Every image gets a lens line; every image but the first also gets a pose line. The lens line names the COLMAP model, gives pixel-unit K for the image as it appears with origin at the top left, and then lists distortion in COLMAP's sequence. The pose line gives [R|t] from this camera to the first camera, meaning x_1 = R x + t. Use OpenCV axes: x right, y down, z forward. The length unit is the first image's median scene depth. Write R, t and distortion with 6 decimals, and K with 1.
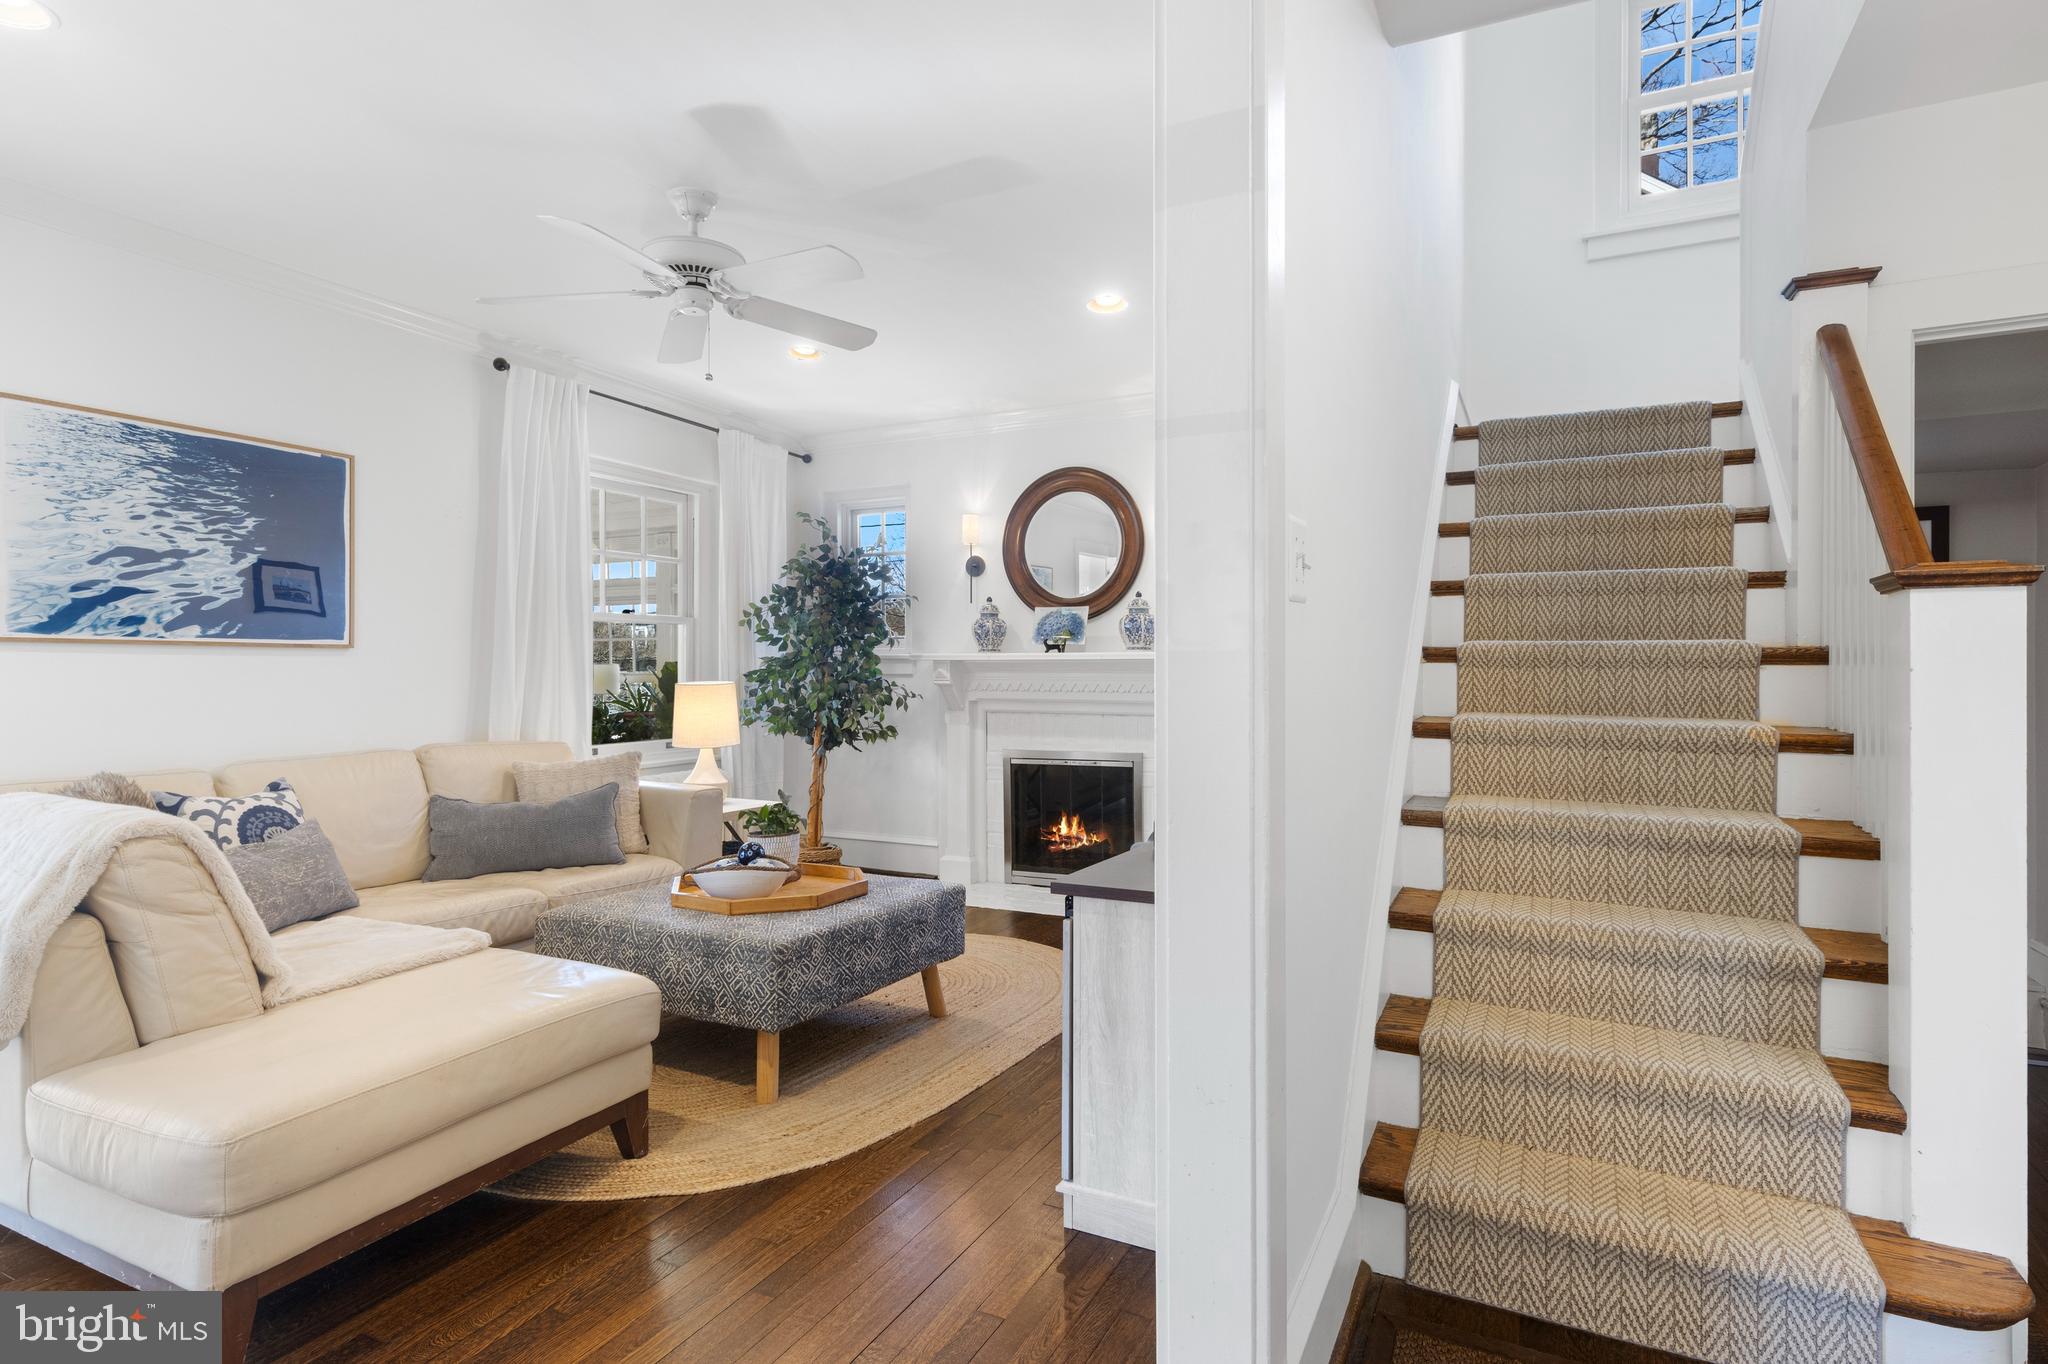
lens RADIAL K [[1049.7, 0, 1022.1], [0, 1049.7, 677.6], [0, 0, 1]] dist [0.014412, -0.004477]
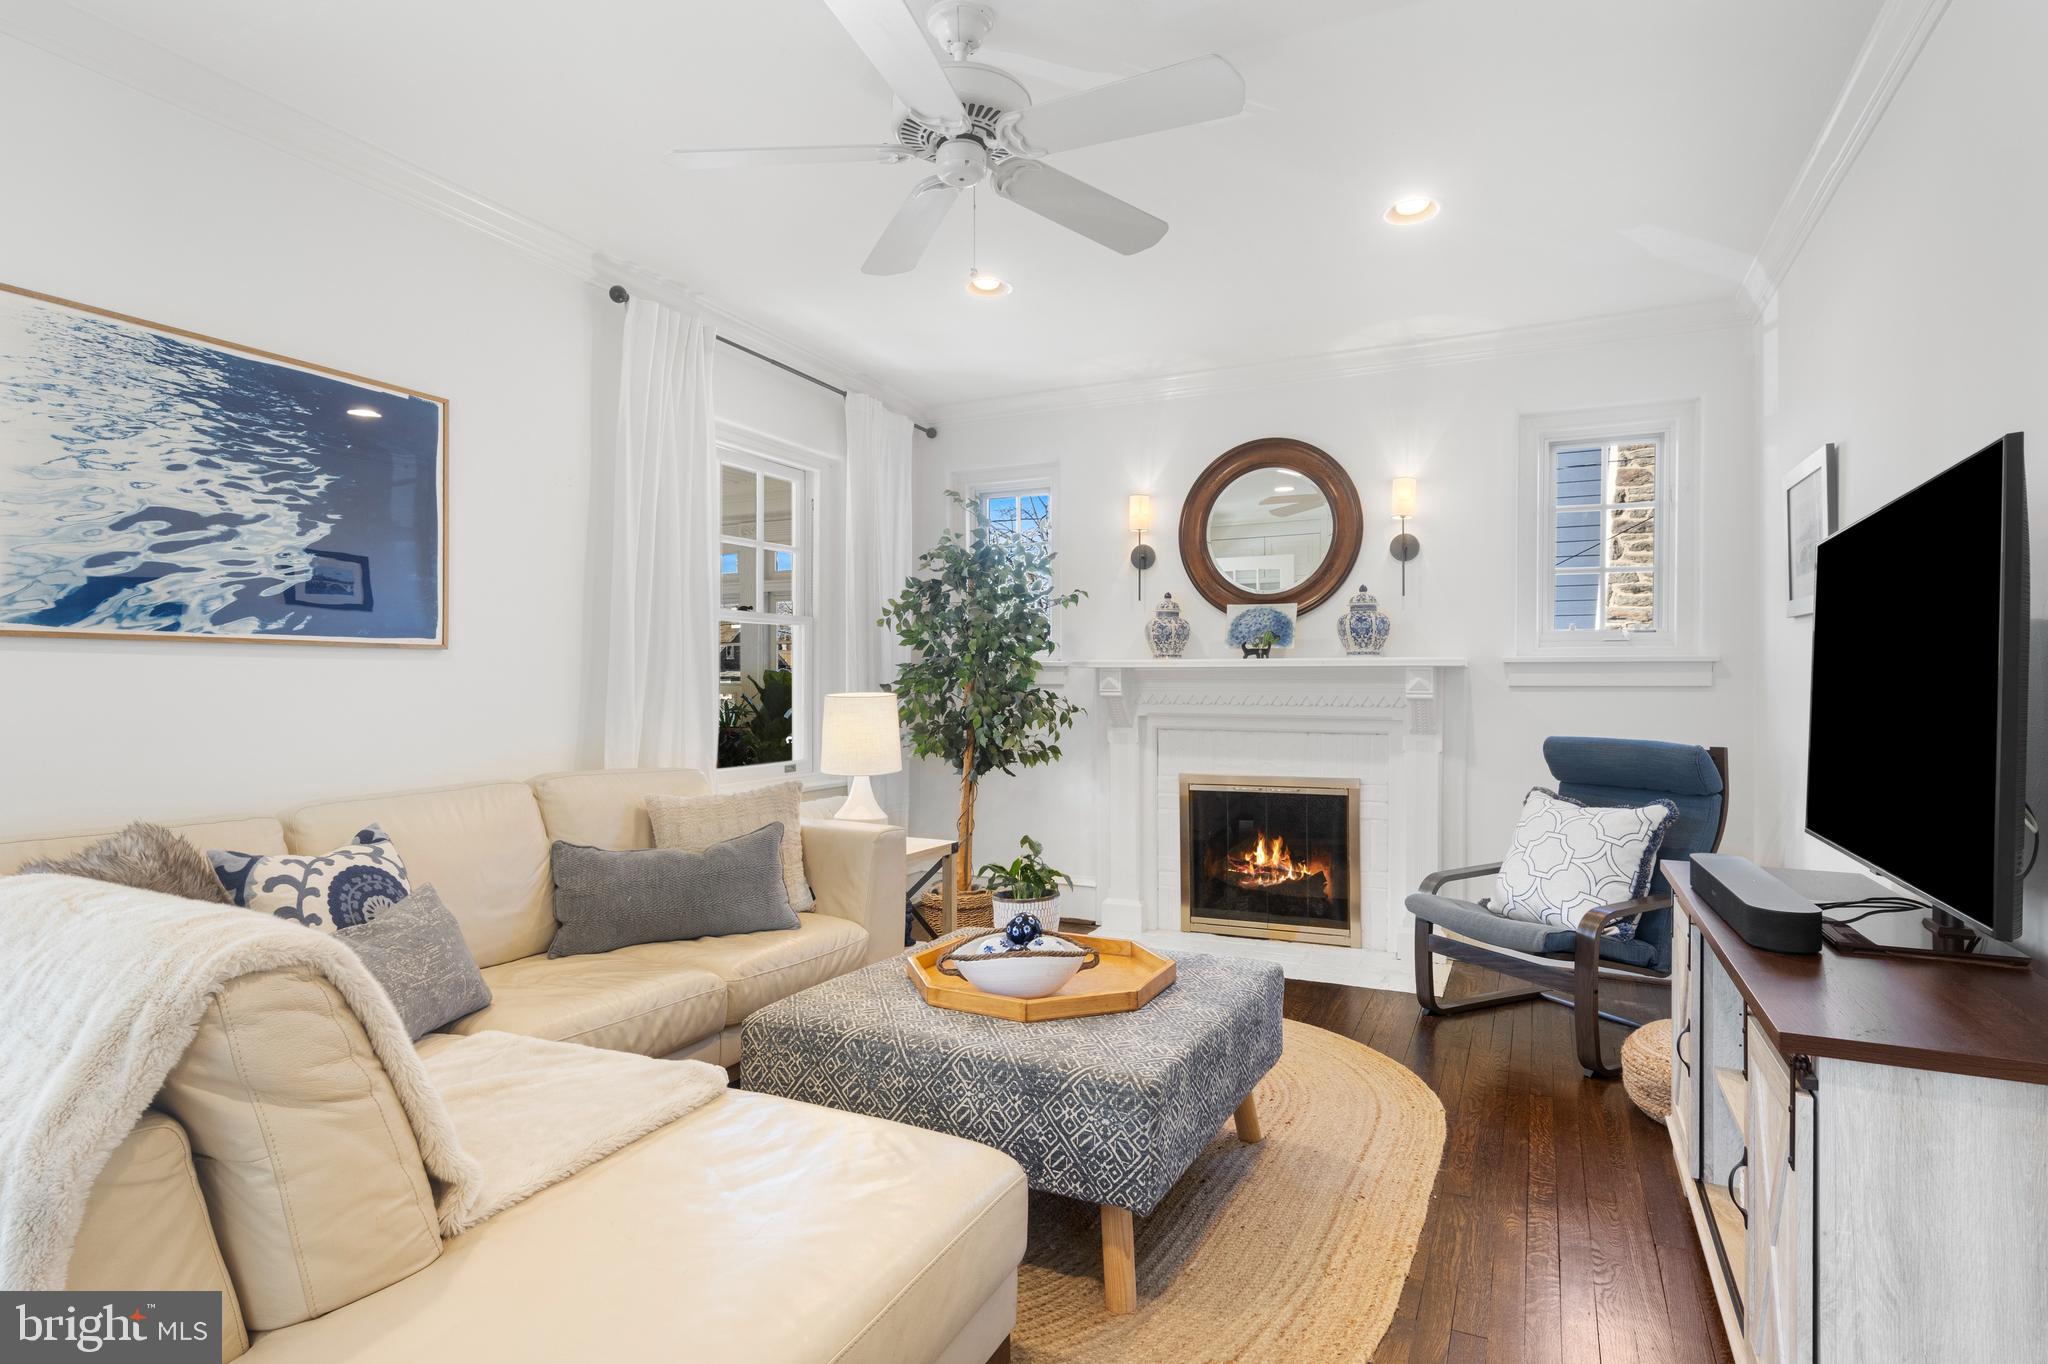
lens RADIAL K [[1049.7, 0, 1022.8], [0, 1049.7, 690.1], [0, 0, 1]] dist [0.014412, -0.004477]
pose [[0.999910, 0.000410, 0.013425, -0.259785], [-0.000429, 0.999999, 0.001408, 0.000424], [-0.013425, -0.001414, 0.999909, 0.260559]]
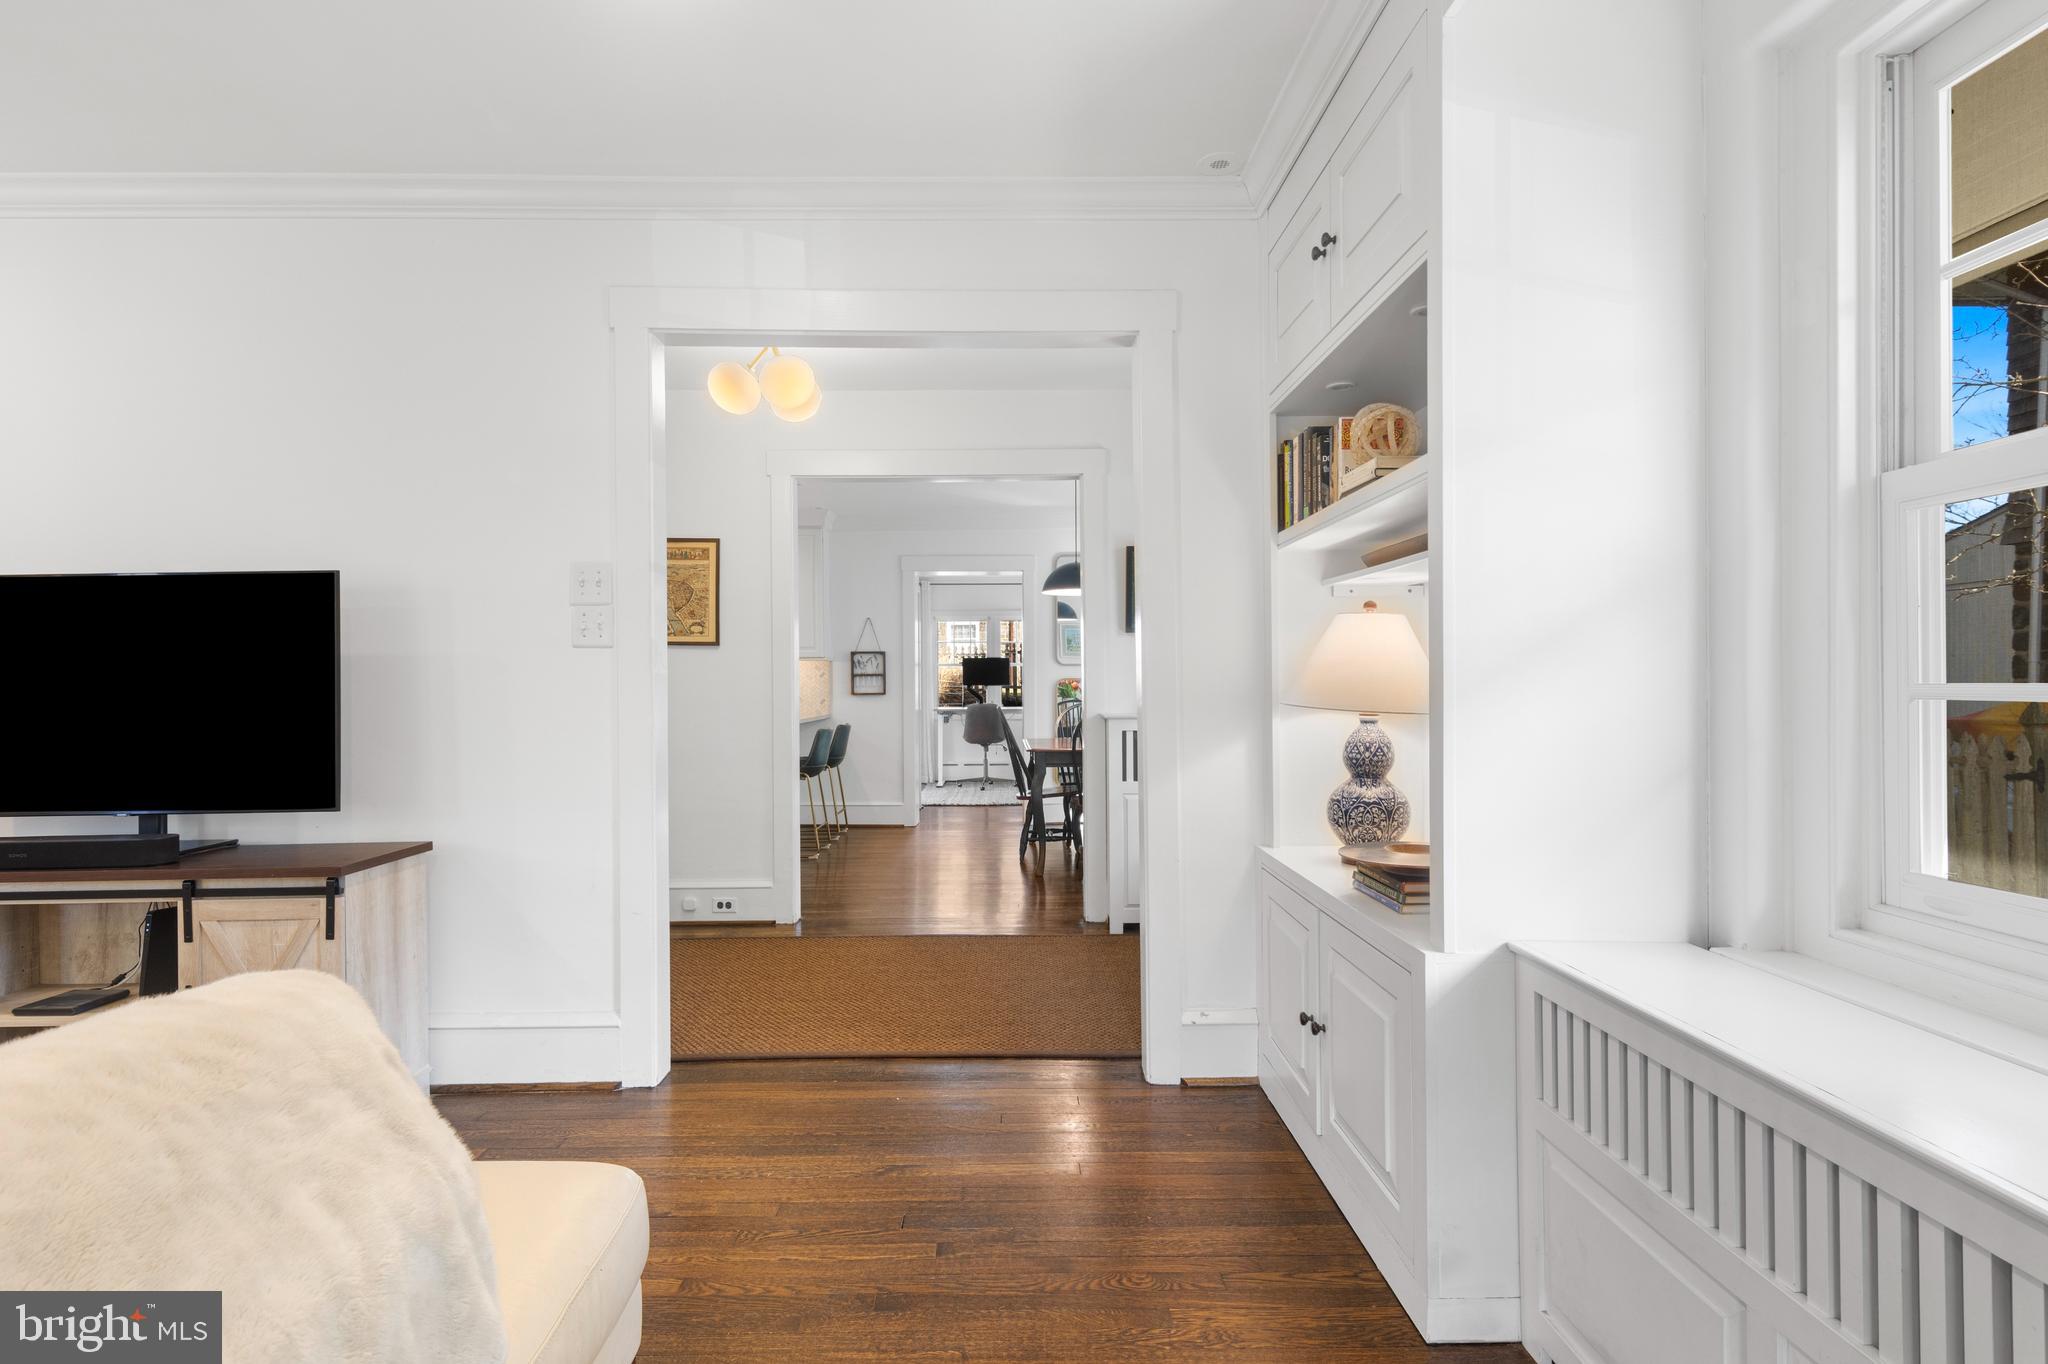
lens RADIAL K [[1049.7, 0, 1019.6], [0, 1049.7, 674.9], [0, 0, 1]] dist [0.014412, -0.004477]
pose [[-0.455606, 0.010649, 0.890118, -0.862723], [0.012745, 0.999904, -0.005439, -0.000646], [-0.890090, 0.008867, -0.455698, 0.549477]]
